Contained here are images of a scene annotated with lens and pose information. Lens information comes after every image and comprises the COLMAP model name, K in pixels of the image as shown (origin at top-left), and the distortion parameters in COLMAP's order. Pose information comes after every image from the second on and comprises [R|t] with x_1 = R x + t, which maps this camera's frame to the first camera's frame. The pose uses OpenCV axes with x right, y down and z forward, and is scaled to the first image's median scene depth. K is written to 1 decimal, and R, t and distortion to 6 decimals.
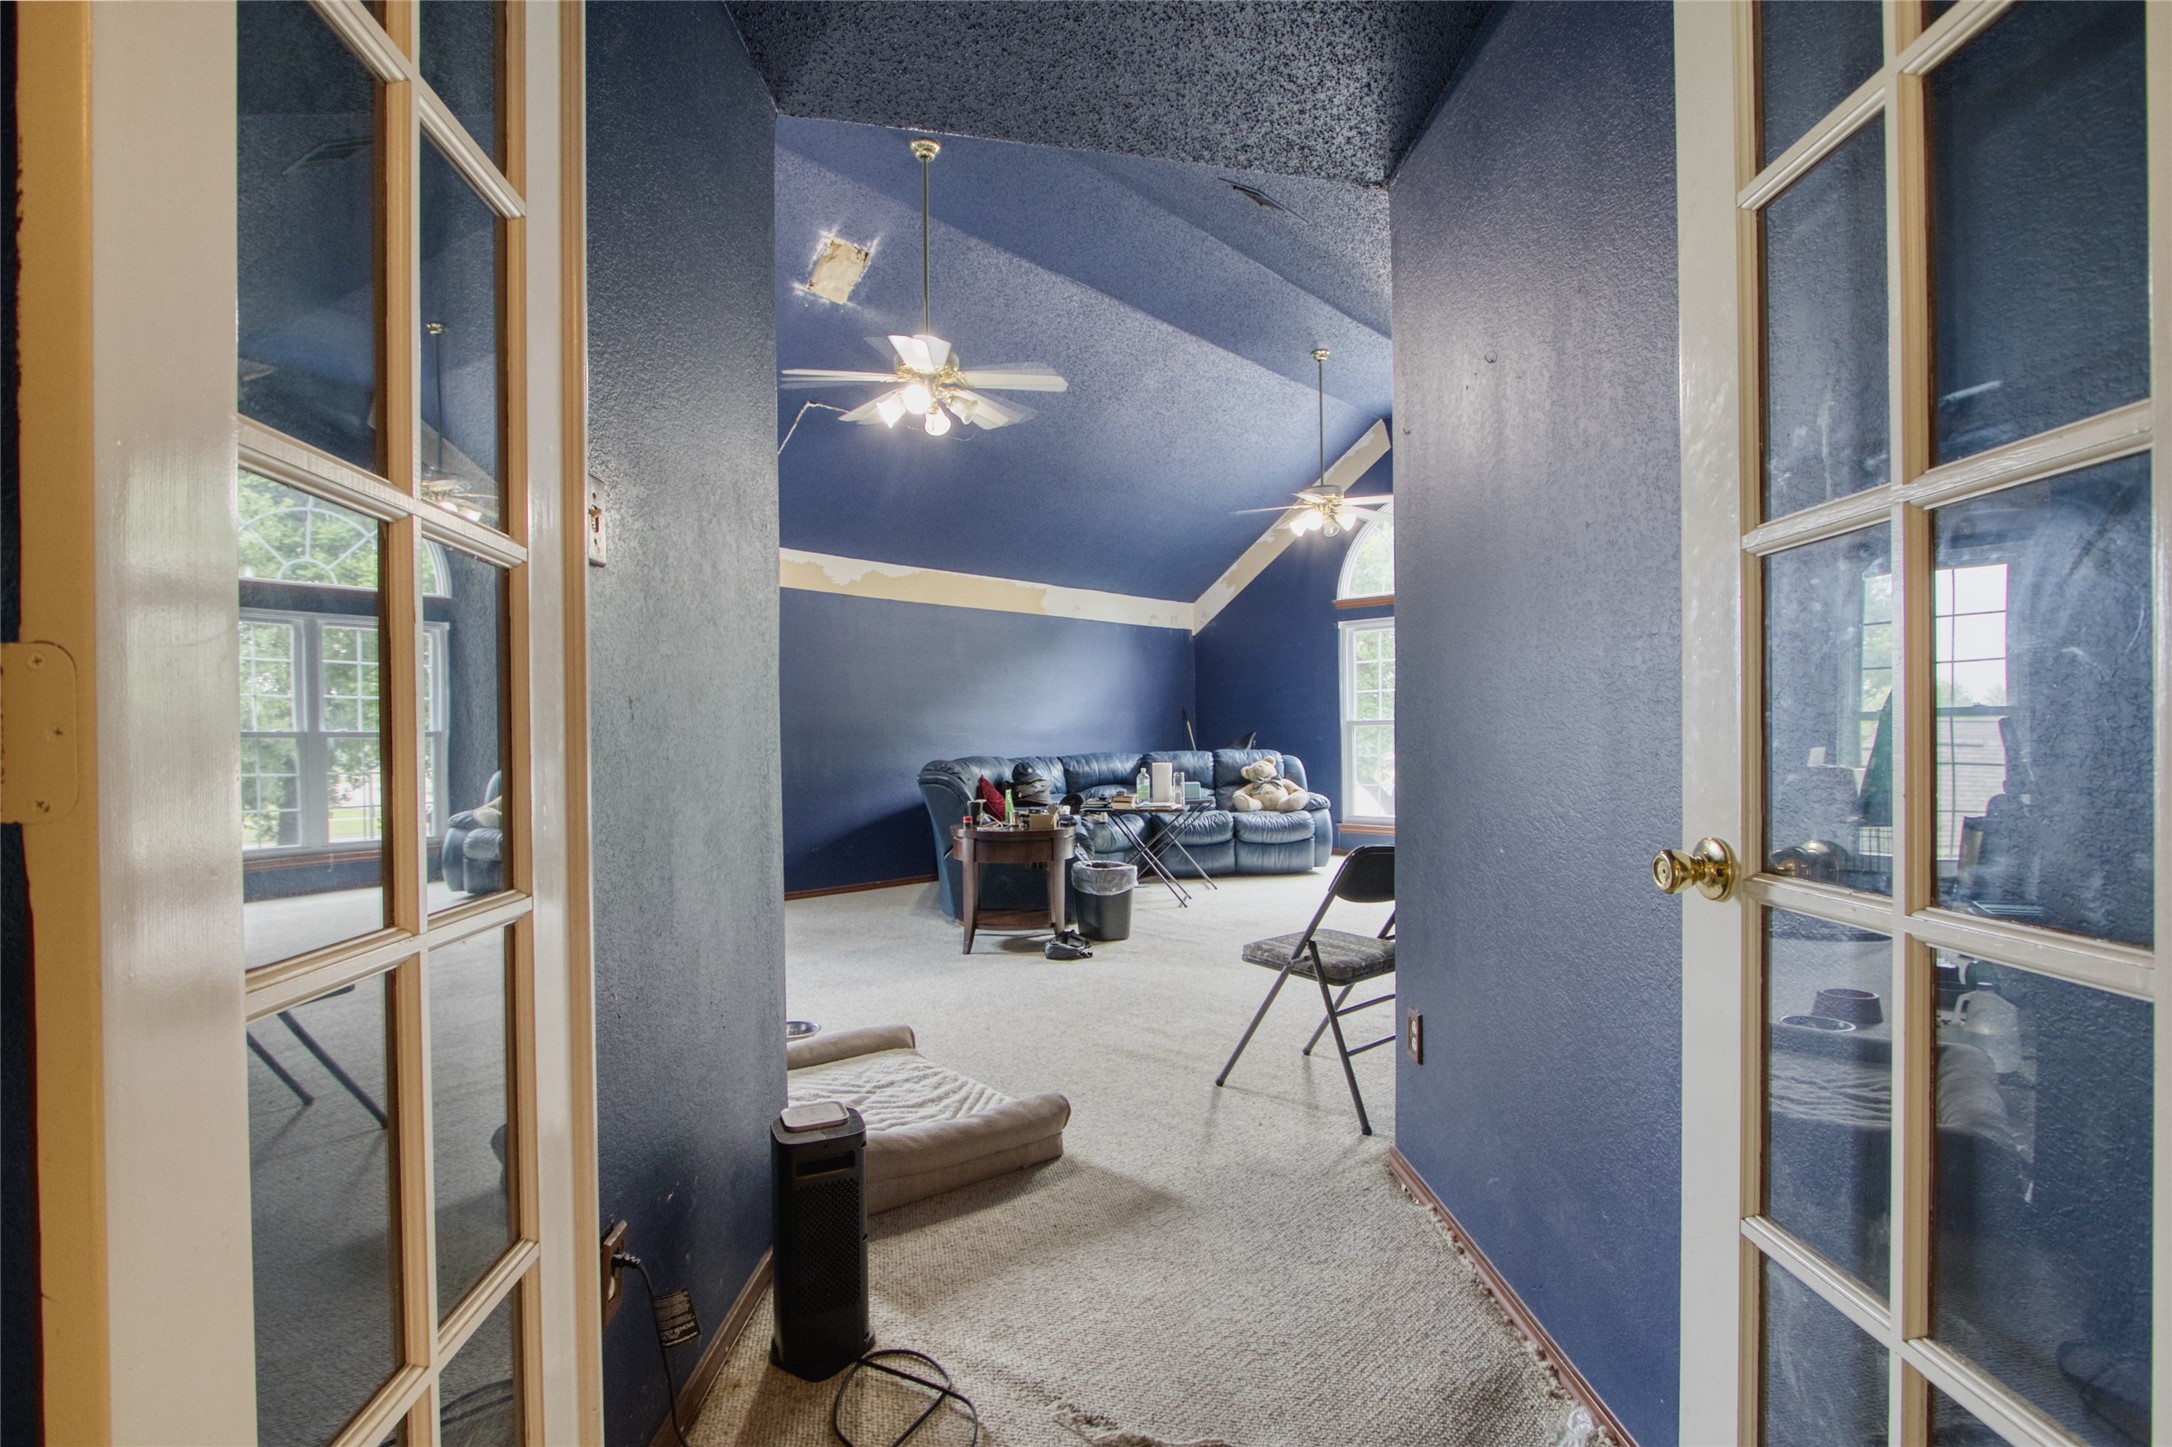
lens RADIAL K [[1006.0, 0, 1080.6], [0, 1006.0, 748.5], [0, 0, 1]] dist [-0.018304, 0.002350]
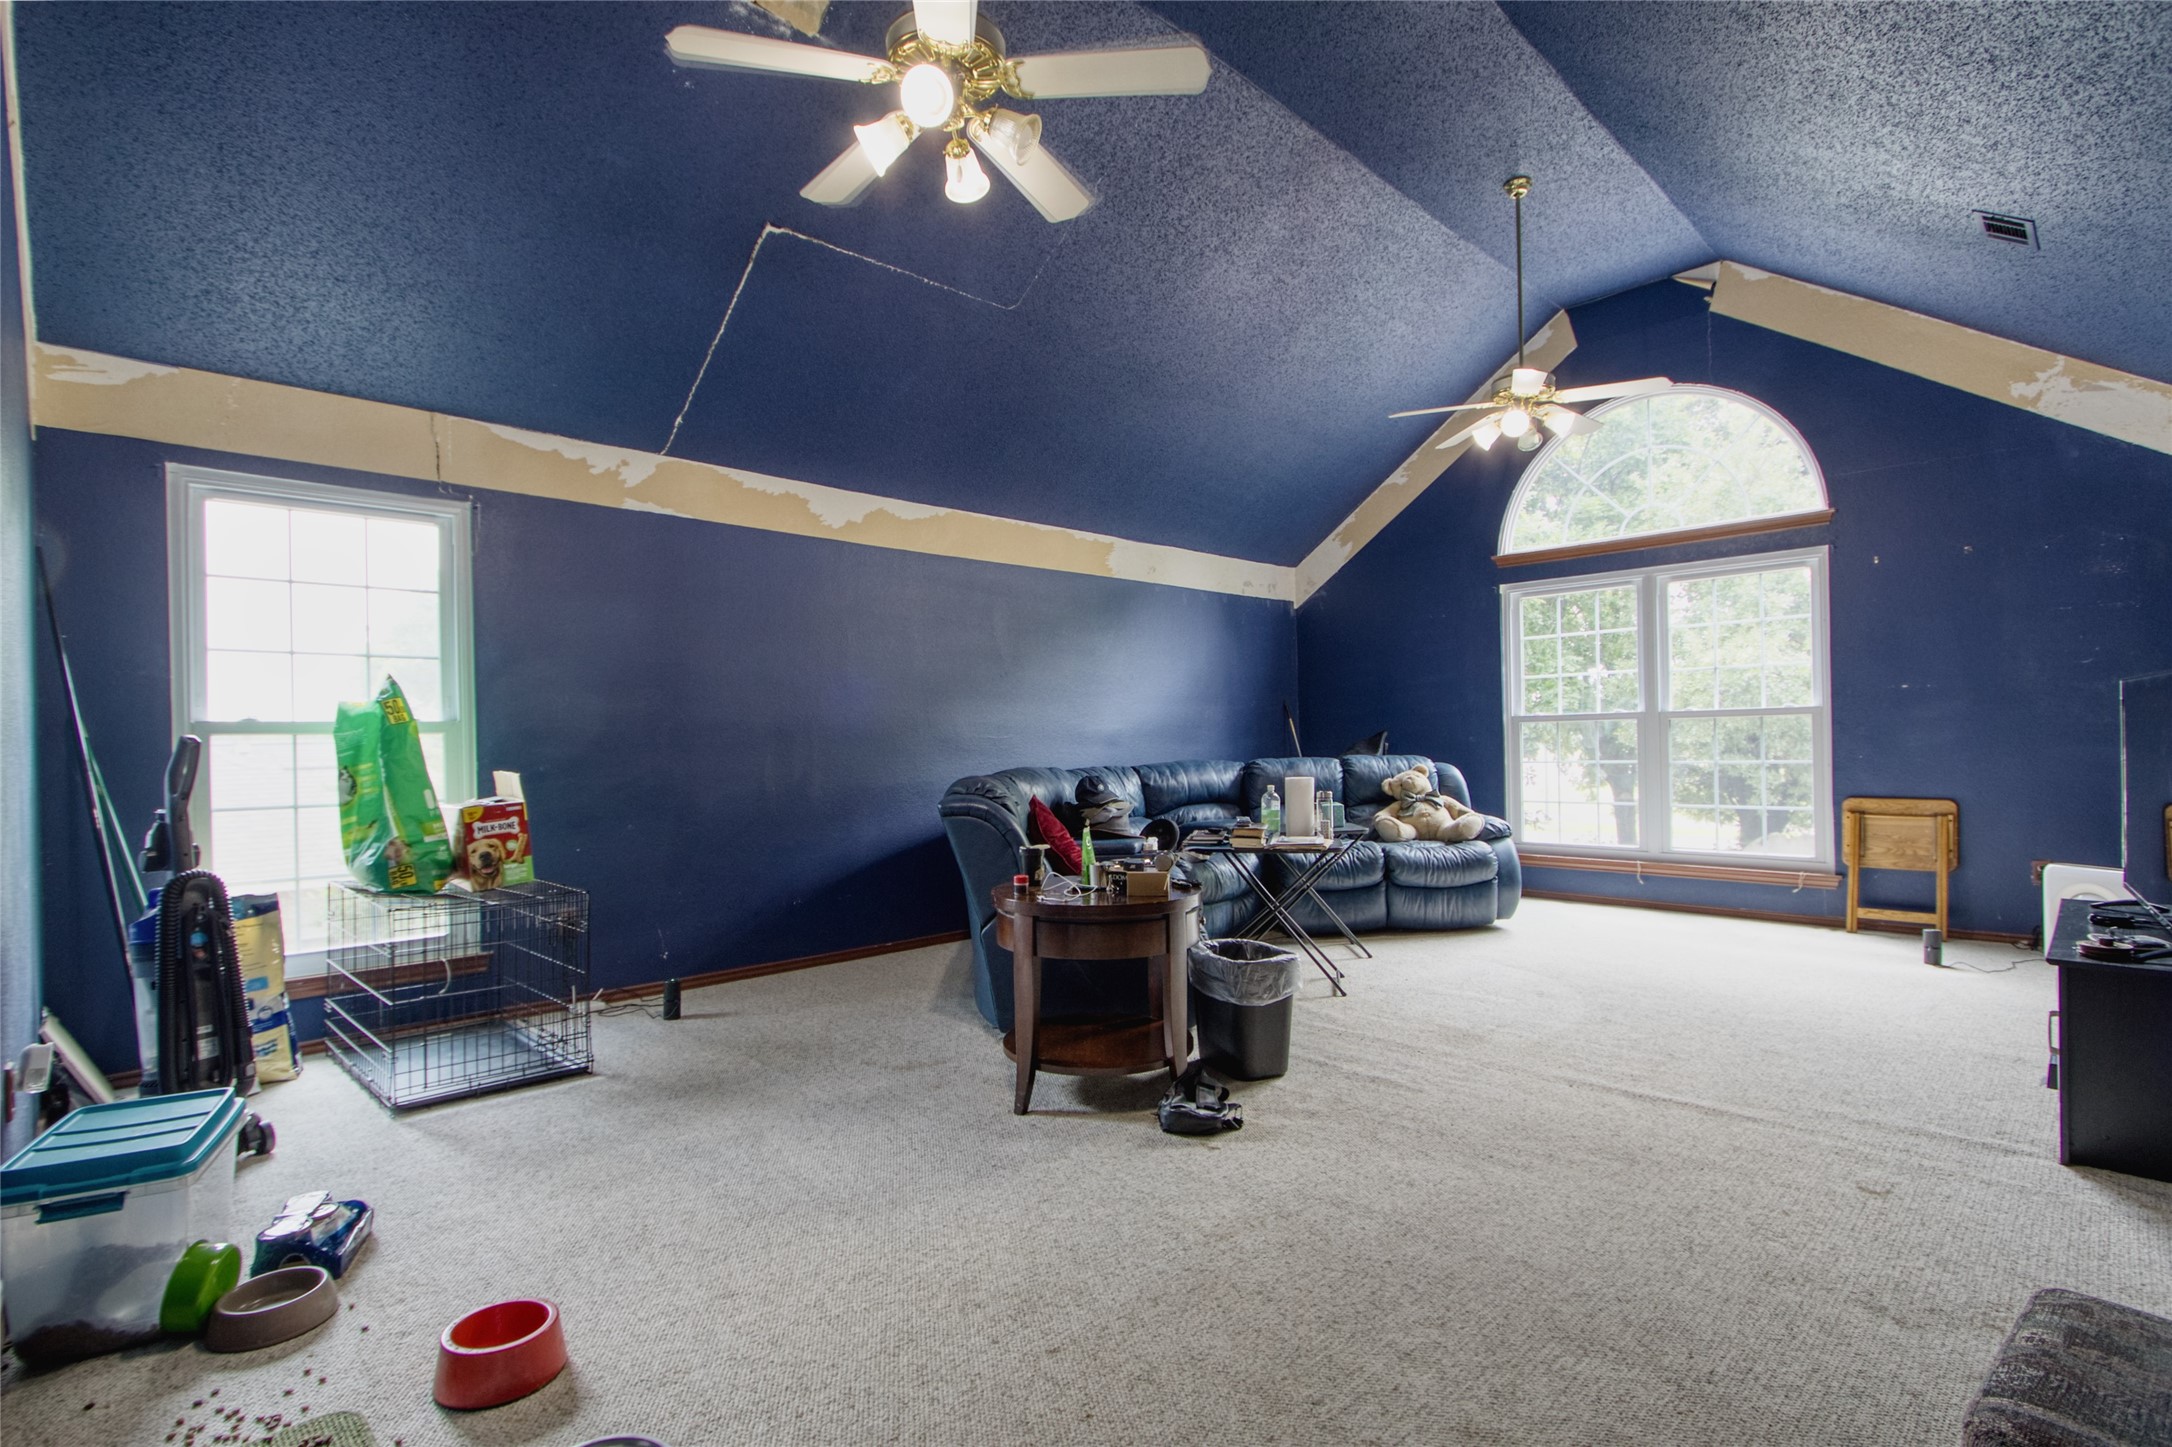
lens RADIAL K [[1006.0, 0, 1080.6], [0, 1006.0, 748.5], [0, 0, 1]] dist [-0.018304, 0.002350]
pose [[0.999423, -0.005008, -0.033581, -0.039005], [0.004943, 0.999986, -0.001997, -0.003795], [0.033591, 0.001829, 0.999434, 0.281840]]
